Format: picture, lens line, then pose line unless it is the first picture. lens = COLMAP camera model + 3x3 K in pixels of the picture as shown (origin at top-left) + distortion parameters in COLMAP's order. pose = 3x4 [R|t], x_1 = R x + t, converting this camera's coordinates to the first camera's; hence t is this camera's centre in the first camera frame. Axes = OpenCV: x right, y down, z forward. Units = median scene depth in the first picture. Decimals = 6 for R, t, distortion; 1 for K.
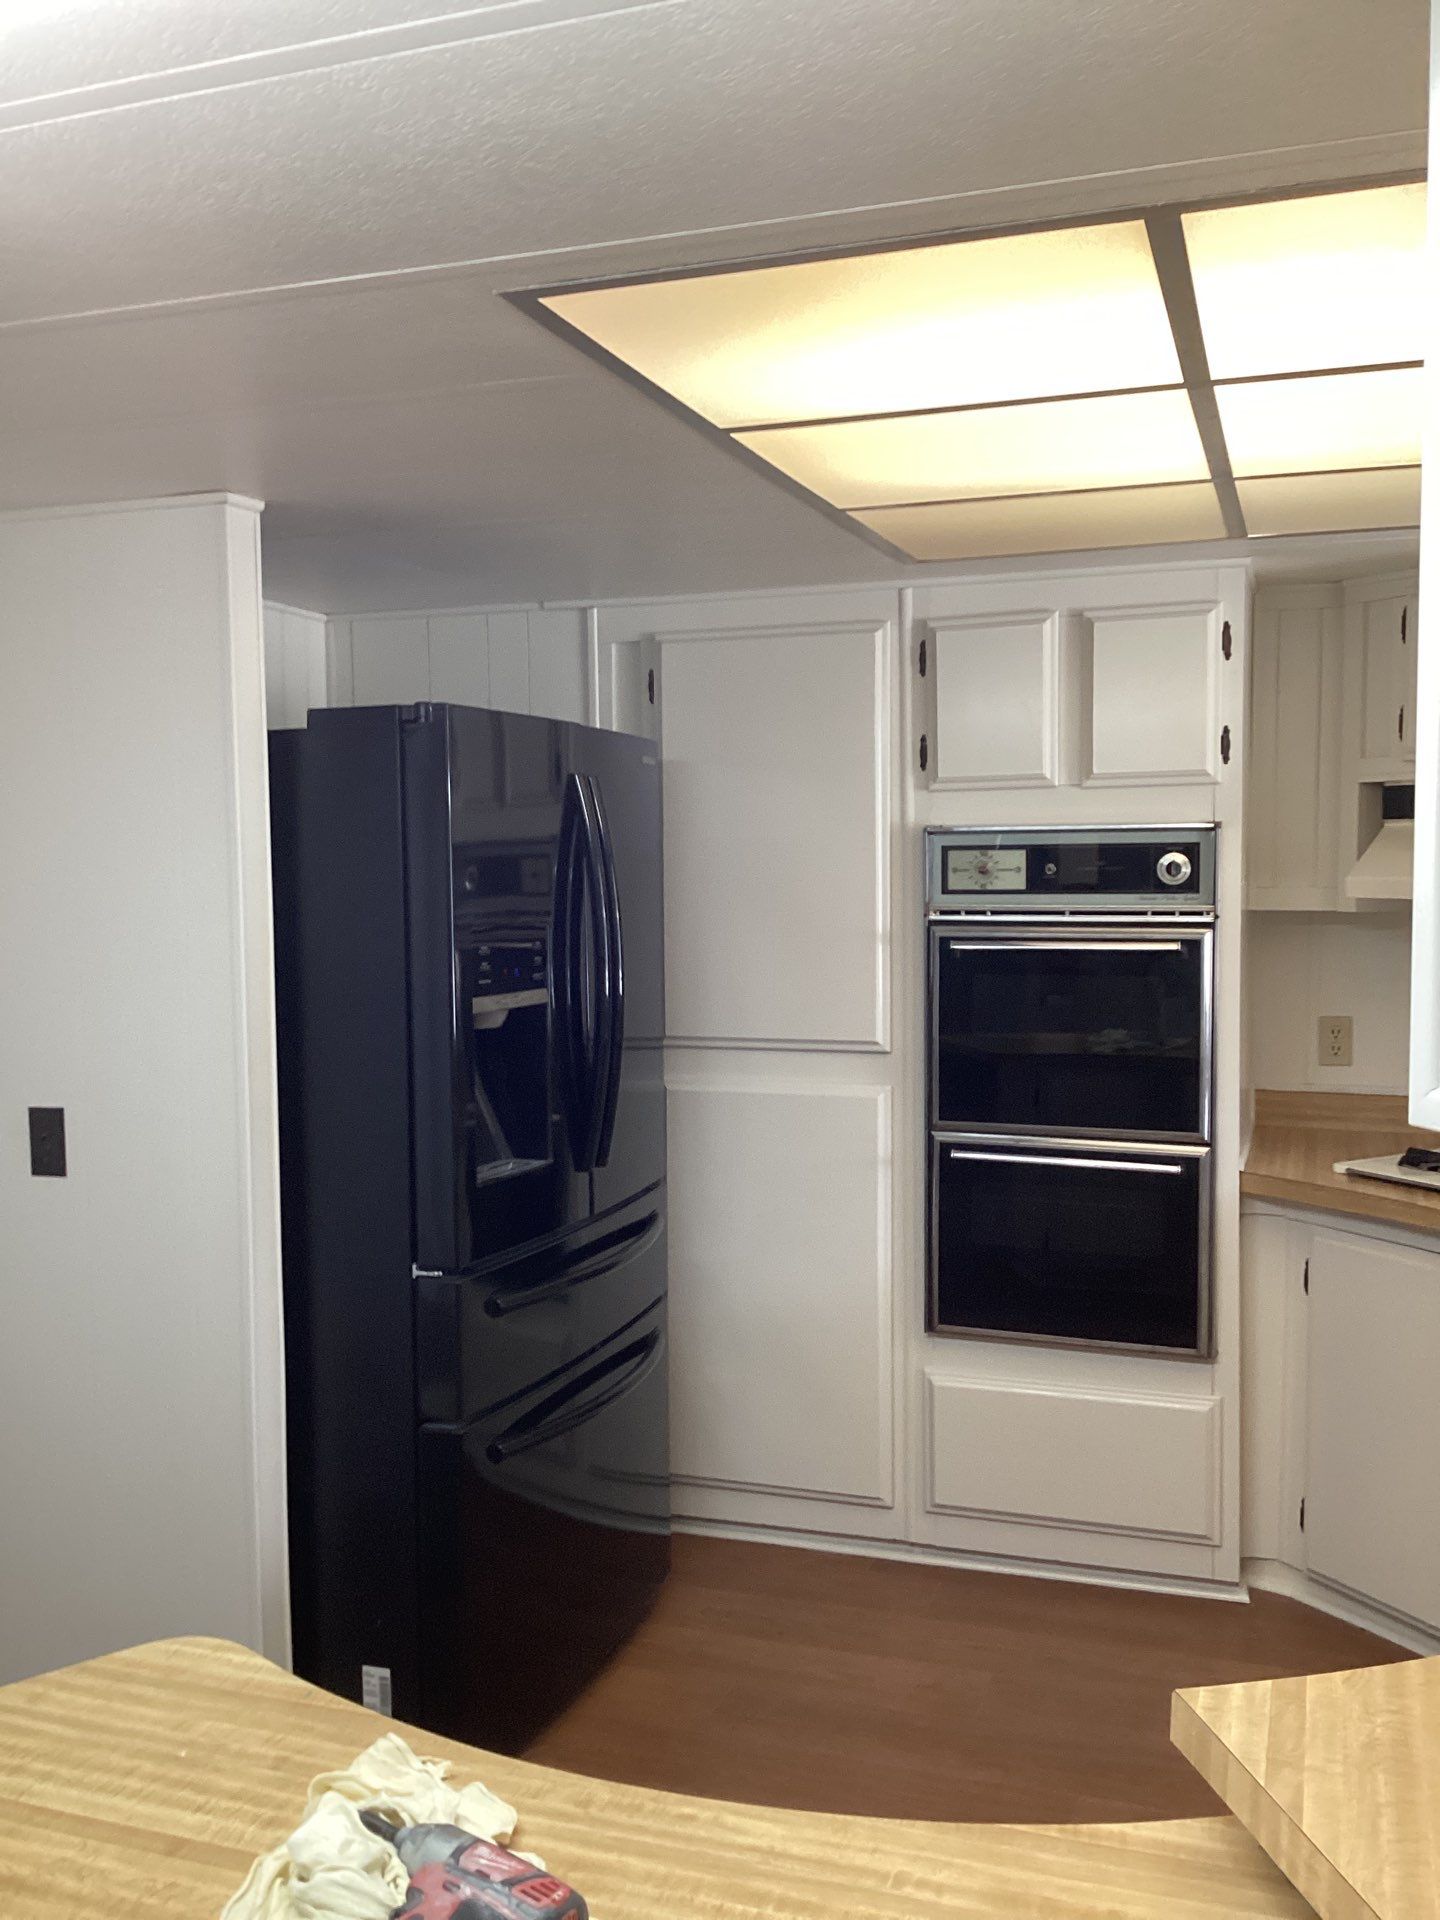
lens RADIAL K [[1788.6, 0, 714.9], [0, 1788.6, 963.9], [0, 0, 1]] dist [0.033170, 0.000000]
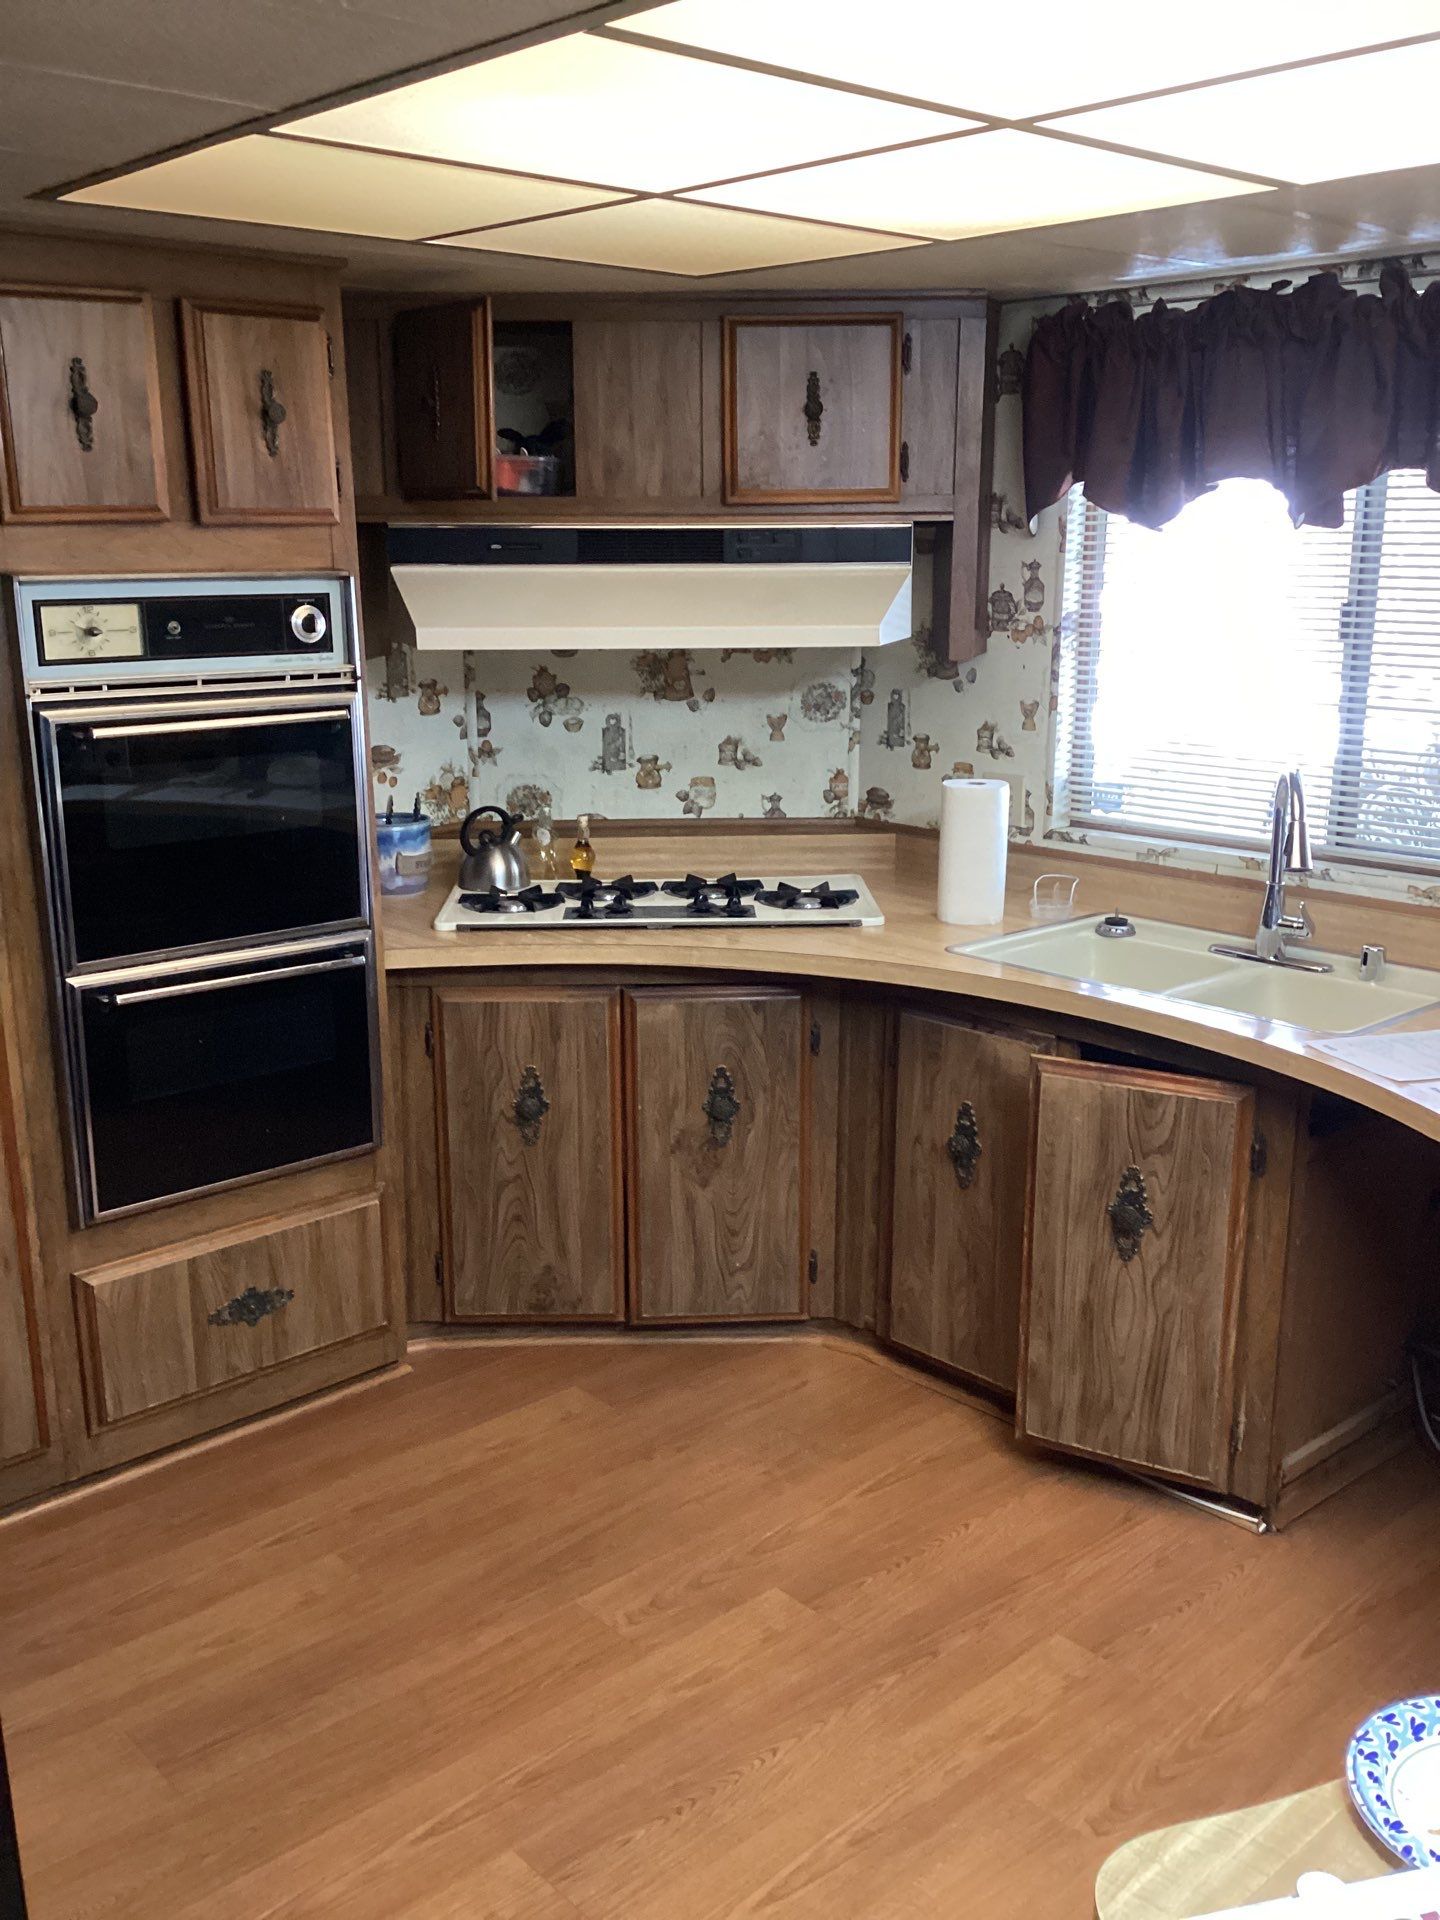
lens RADIAL K [[1788.6, 0, 723.7], [0, 1788.6, 958.1], [0, 0, 1]] dist [0.033170, 0.000000]
pose [[0.469941, -0.197755, 0.860261, -0.429180], [0.050436, 0.979005, 0.197499, -0.055621], [-0.881256, -0.049425, 0.470049, 0.396458]]
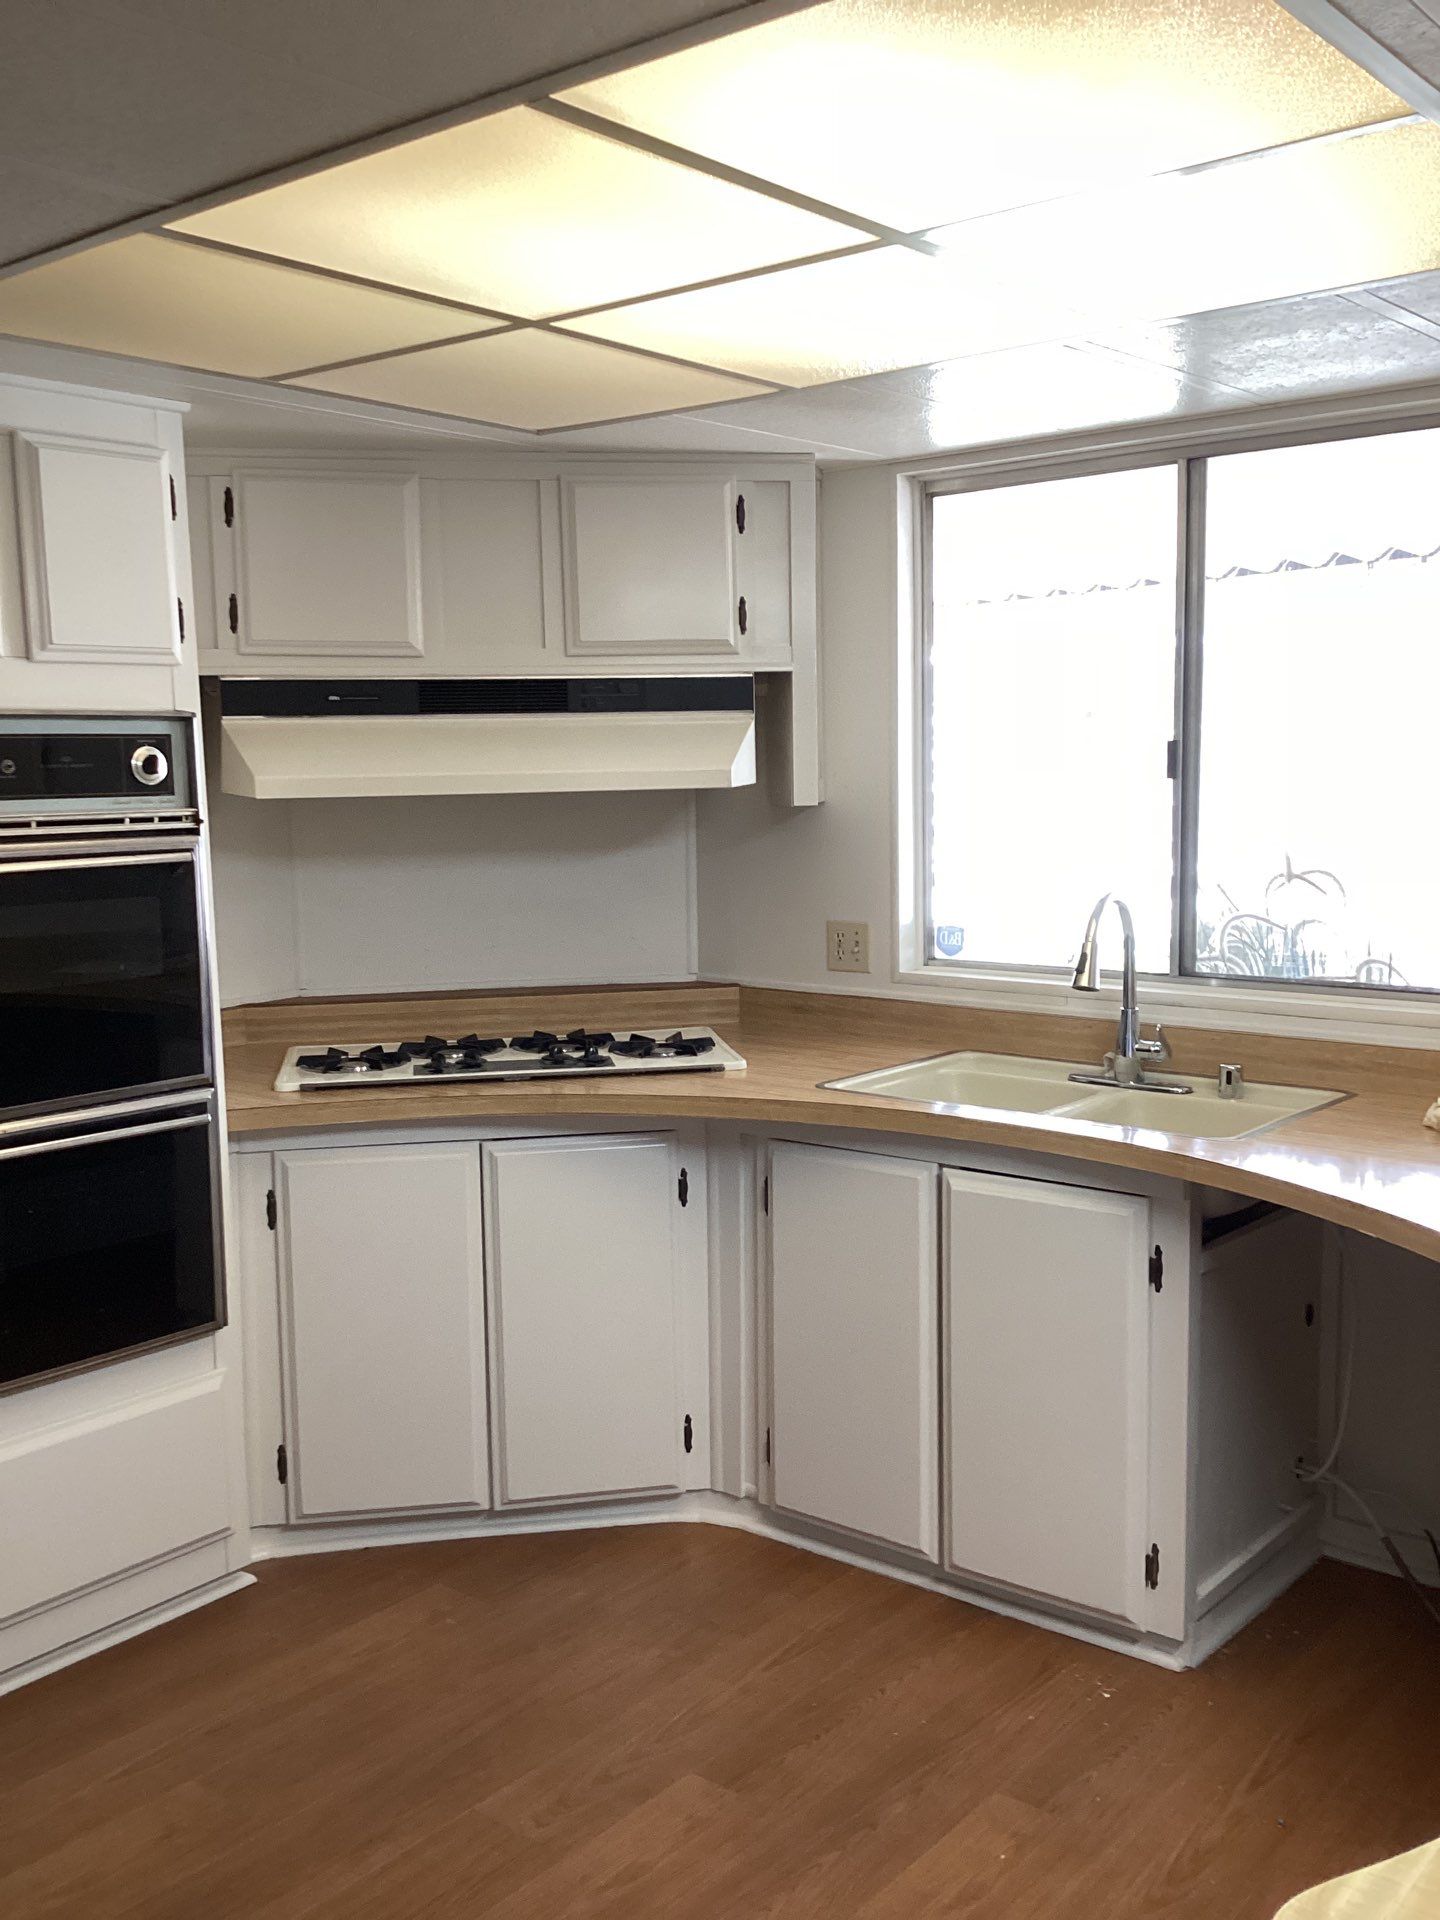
lens RADIAL K [[1788.6, 0, 722.2], [0, 1788.6, 959.2], [0, 0, 1]] dist [0.033170, 0.000000]
pose [[0.337799, -0.097447, 0.936160, -0.439917], [0.066470, 0.994613, 0.079546, -0.012176], [-0.938868, 0.035356, 0.342456, 0.460391]]
